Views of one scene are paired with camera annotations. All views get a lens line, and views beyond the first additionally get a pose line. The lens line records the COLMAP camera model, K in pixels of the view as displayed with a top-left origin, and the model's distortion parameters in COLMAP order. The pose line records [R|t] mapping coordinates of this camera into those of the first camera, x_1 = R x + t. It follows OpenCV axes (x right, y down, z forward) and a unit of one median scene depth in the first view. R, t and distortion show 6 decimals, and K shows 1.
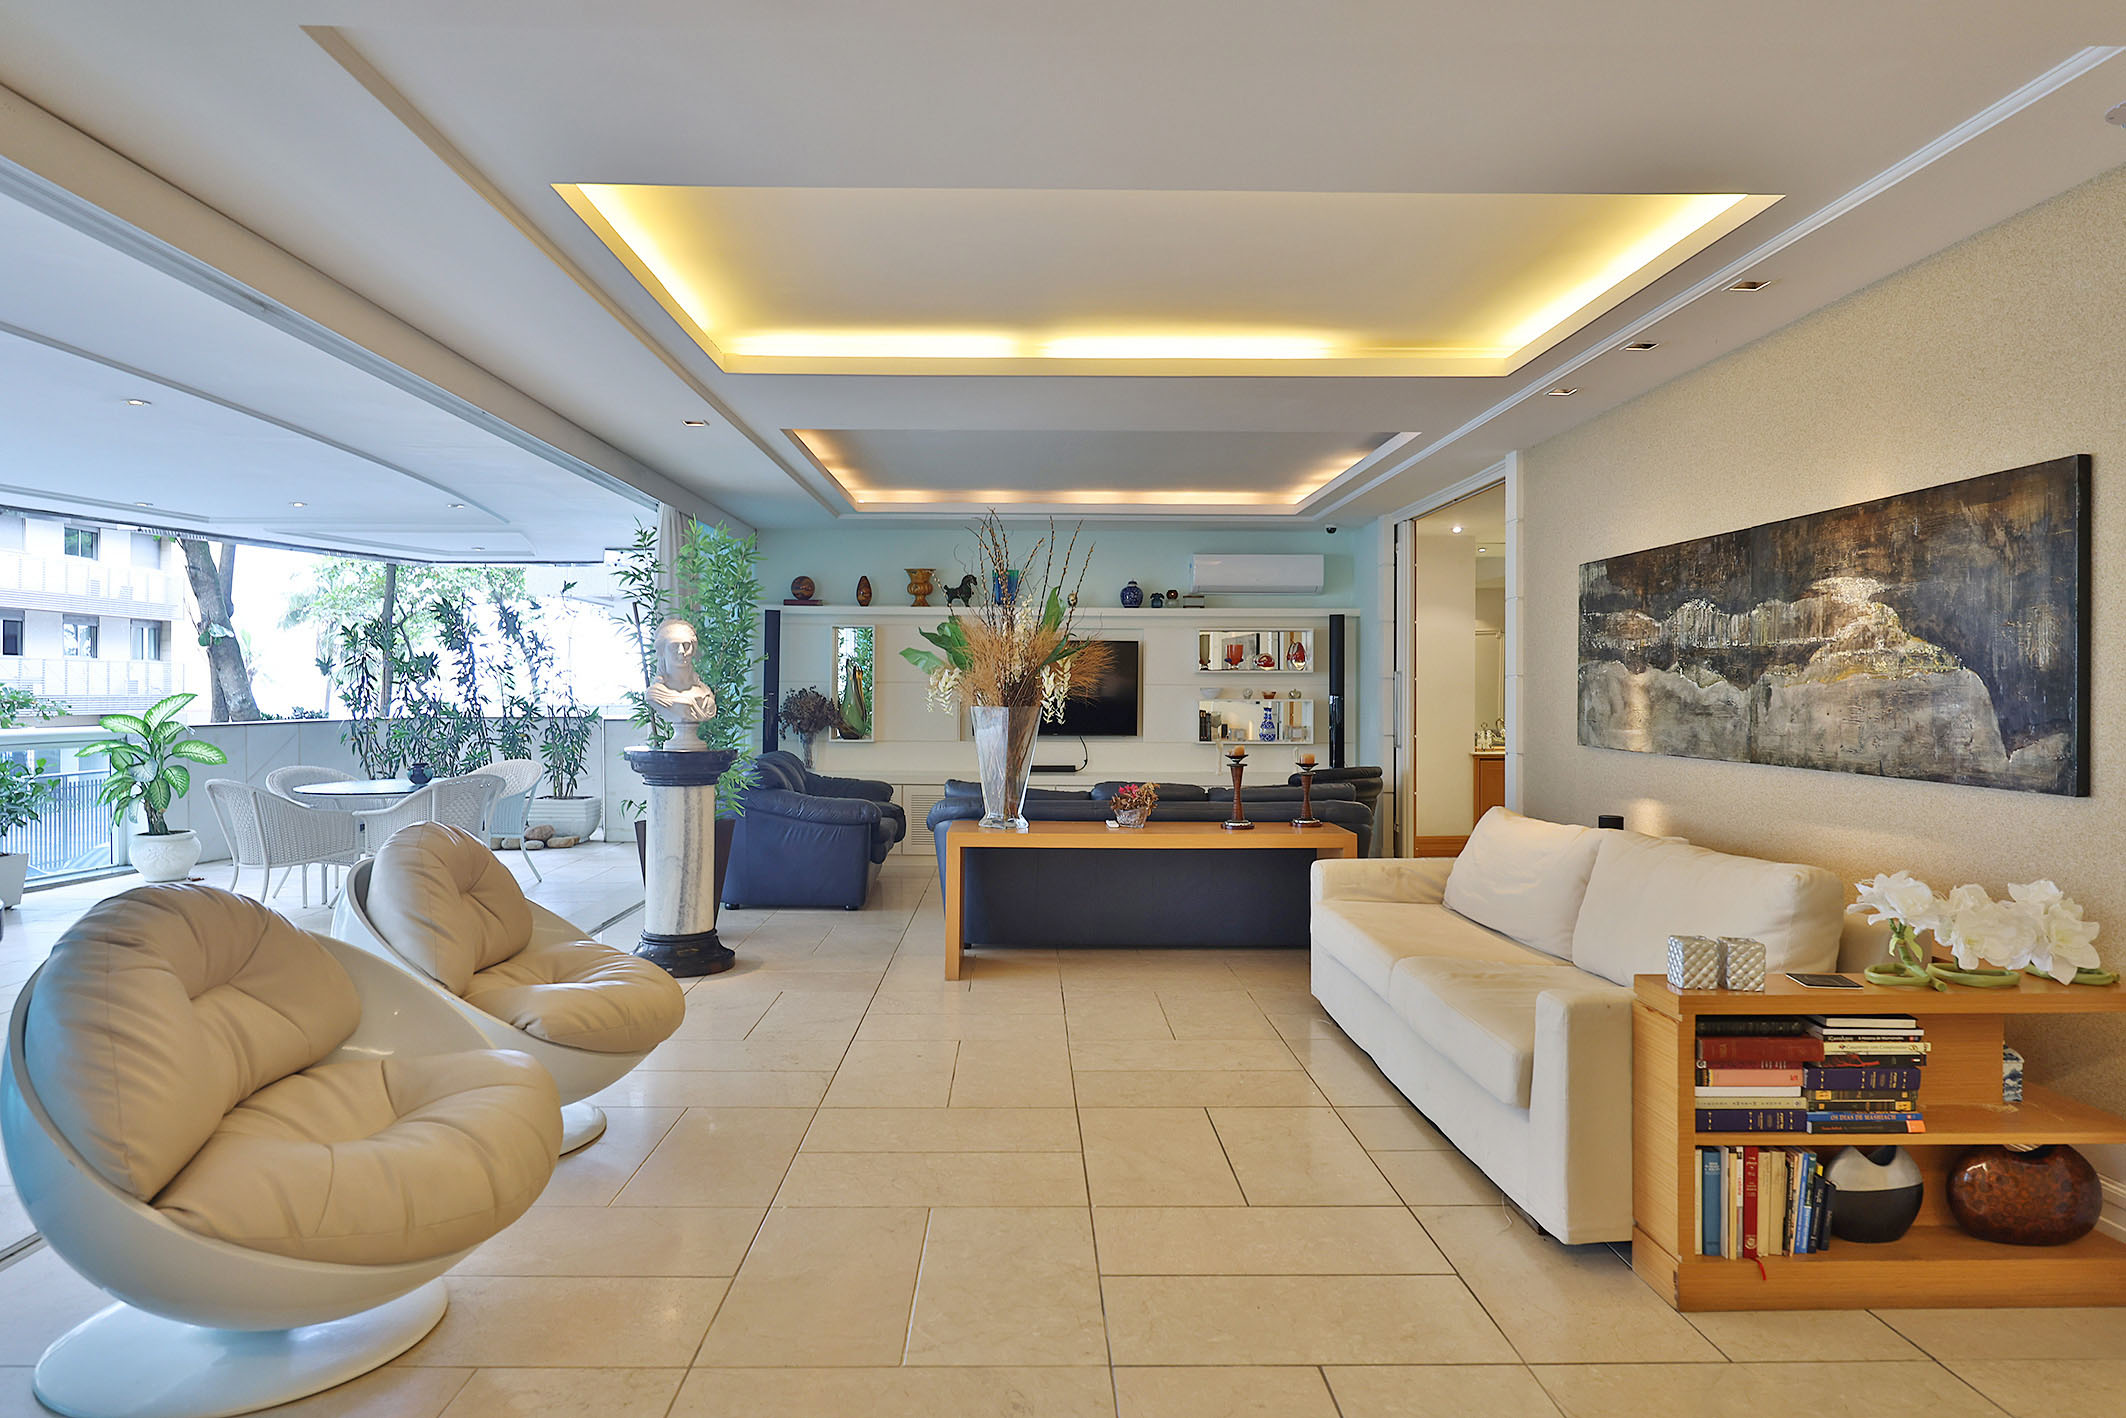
lens RADIAL K [[1331.7, 0, 1053.8], [0, 1331.7, 696.3], [0, 0, 1]] dist [-0.000537, -0.000442]
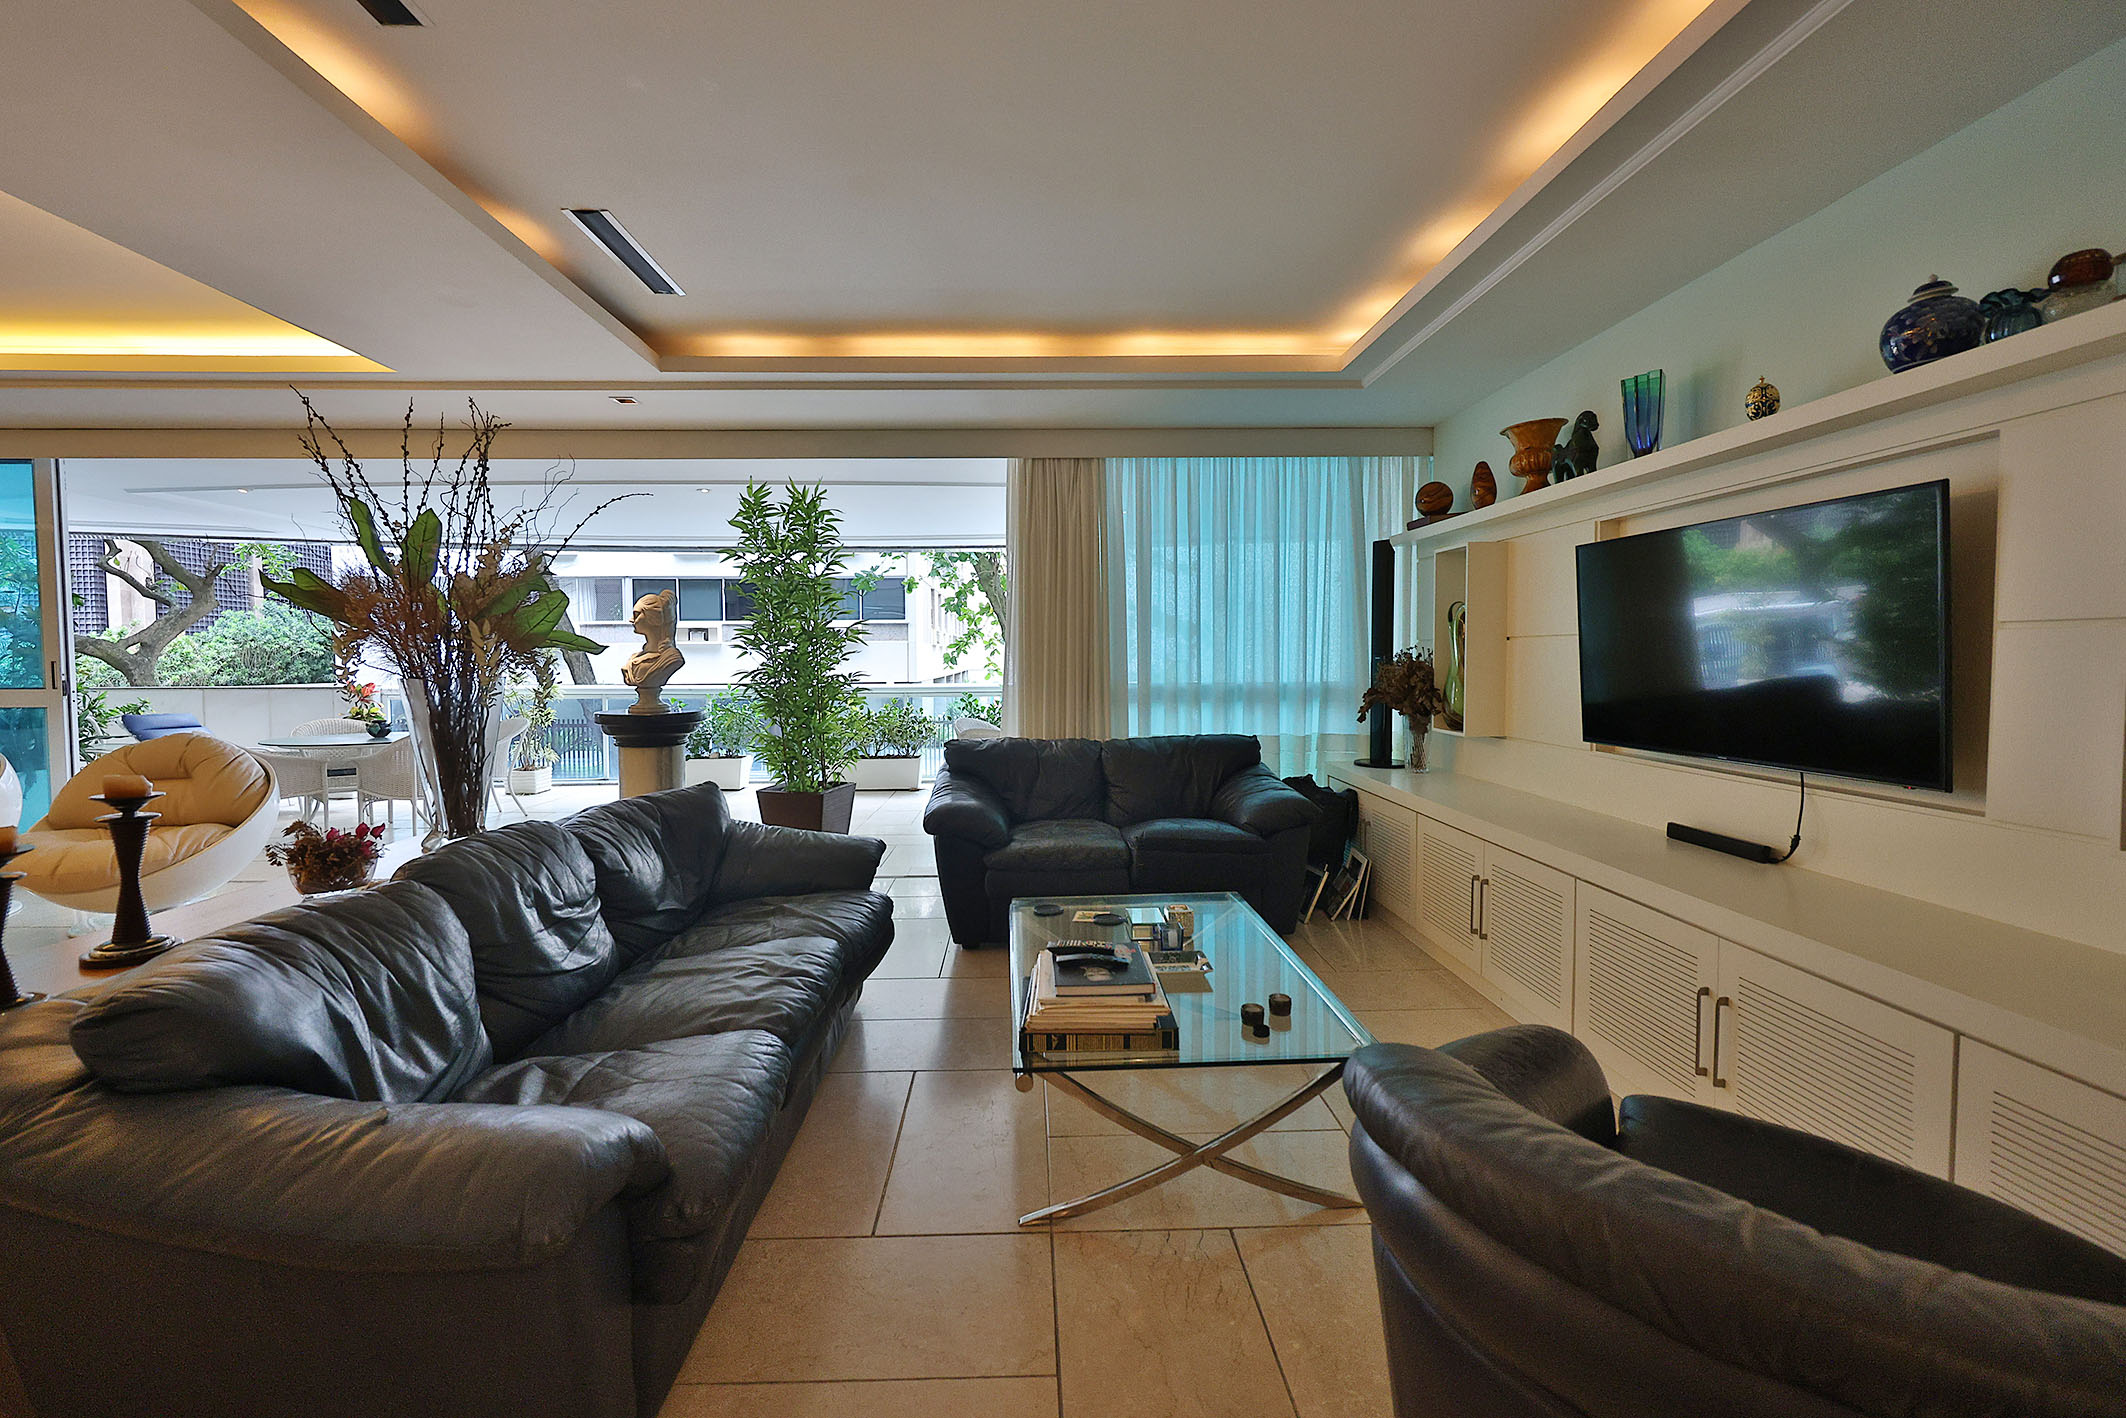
lens RADIAL K [[896.7, 0, 1050.7], [0, 896.7, 704.7], [0, 0, 1]] dist [-0.001003, 0.000244]
pose [[0.004183, 0.047826, -0.998847, 0.528924], [-0.001007, 0.998855, 0.047823, 0.000776], [0.999991, 0.000806, 0.004227, 1.594249]]
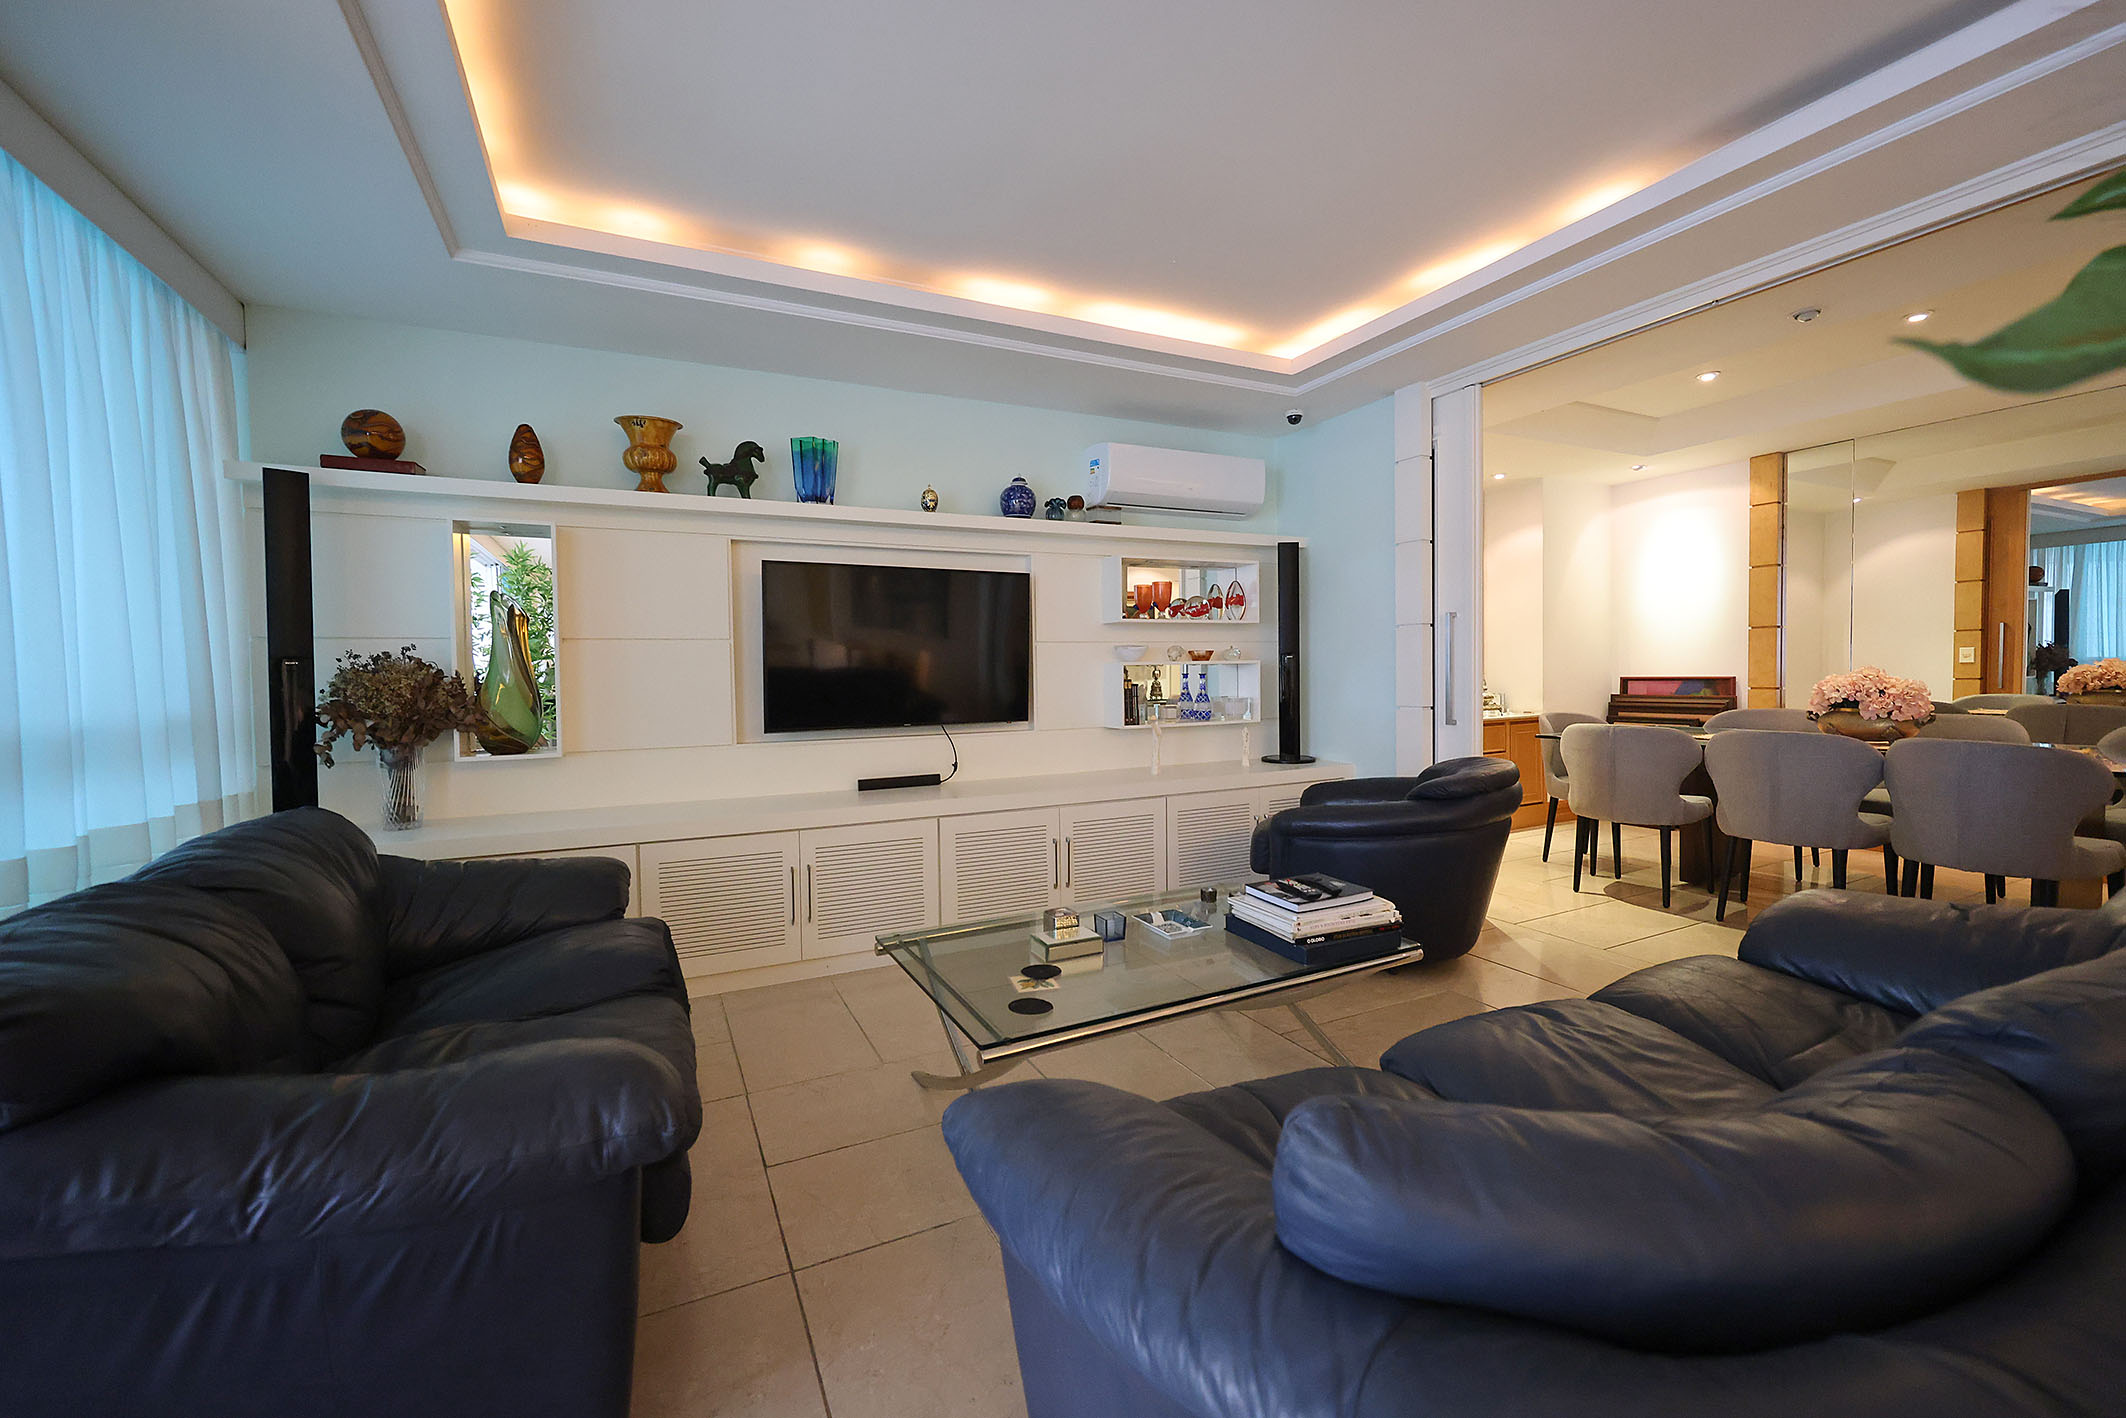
lens RADIAL K [[848.3, 0, 1052.8], [0, 848.3, 699.0], [0, 0, 1]] dist [-0.001302, 0.000019]
pose [[0.908046, -0.032659, 0.417595, -0.196644], [0.020974, 0.999250, 0.032541, 0.011960], [-0.418345, -0.020790, 0.908050, 1.246574]]
